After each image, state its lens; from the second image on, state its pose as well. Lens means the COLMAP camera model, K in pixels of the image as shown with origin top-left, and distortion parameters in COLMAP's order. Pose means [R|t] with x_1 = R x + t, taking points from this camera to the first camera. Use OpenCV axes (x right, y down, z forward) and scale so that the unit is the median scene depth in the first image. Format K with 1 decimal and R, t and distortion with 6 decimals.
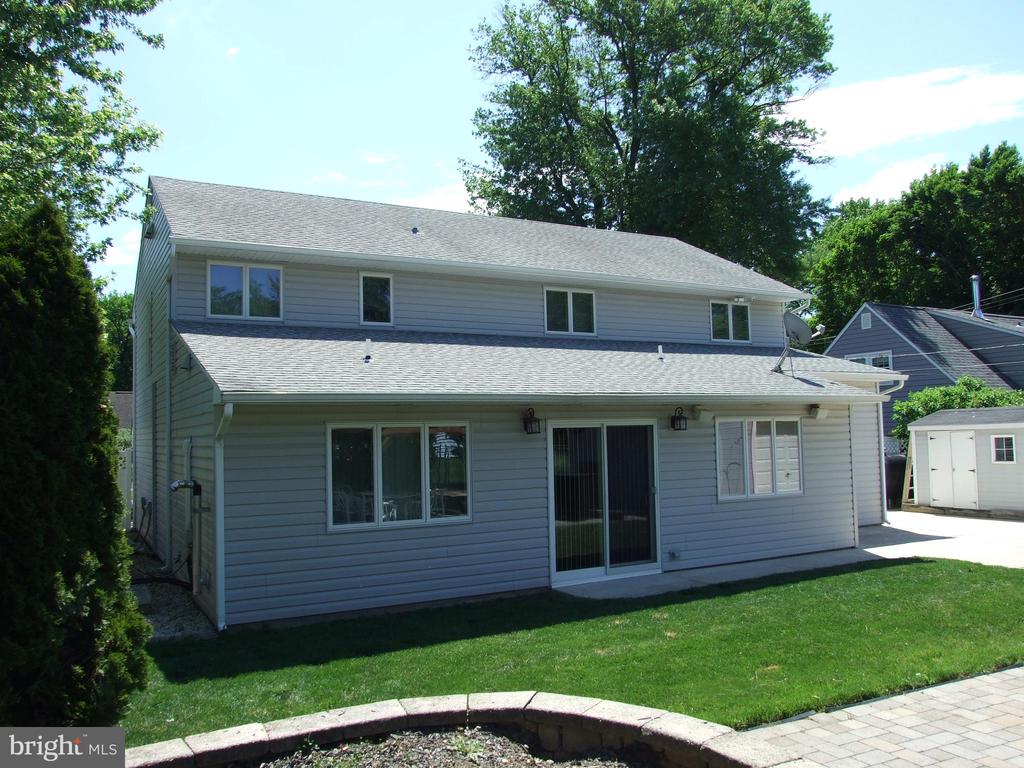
lens RADIAL K [[856.9, 0, 512.0], [0, 856.9, 384.0], [0, 0, 1]] dist [0.005123, 0.010840]
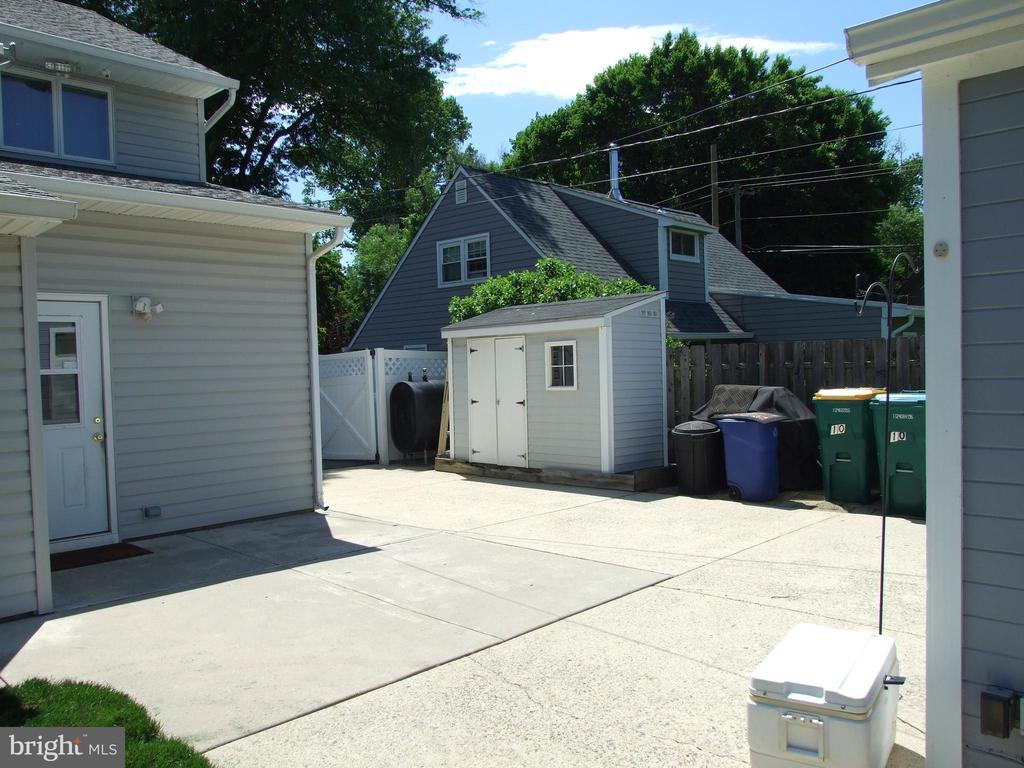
lens RADIAL K [[827.1, 0, 512.0], [0, 827.1, 384.0], [0, 0, 1]] dist [-0.052901, 0.017907]
pose [[0.965781, -0.011483, 0.259103, 0.357009], [-0.008284, 0.997144, 0.075066, 0.042019], [-0.259225, -0.074644, 0.962928, 0.422089]]
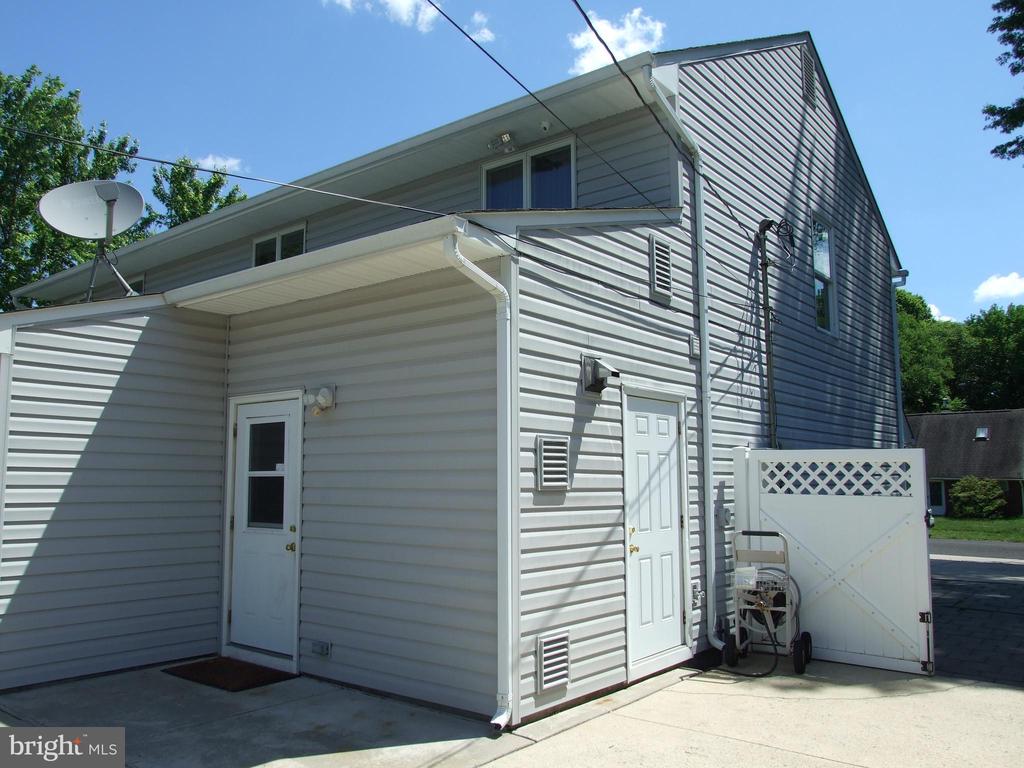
lens RADIAL K [[827.1, 0, 512.0], [0, 827.1, 384.0], [0, 0, 1]] dist [-0.052901, 0.017907]
pose [[0.357009, -0.097205, -0.929030, 0.698588], [0.049881, 0.995136, -0.084953, 0.067860], [0.932768, -0.016012, 0.360121, 0.898859]]
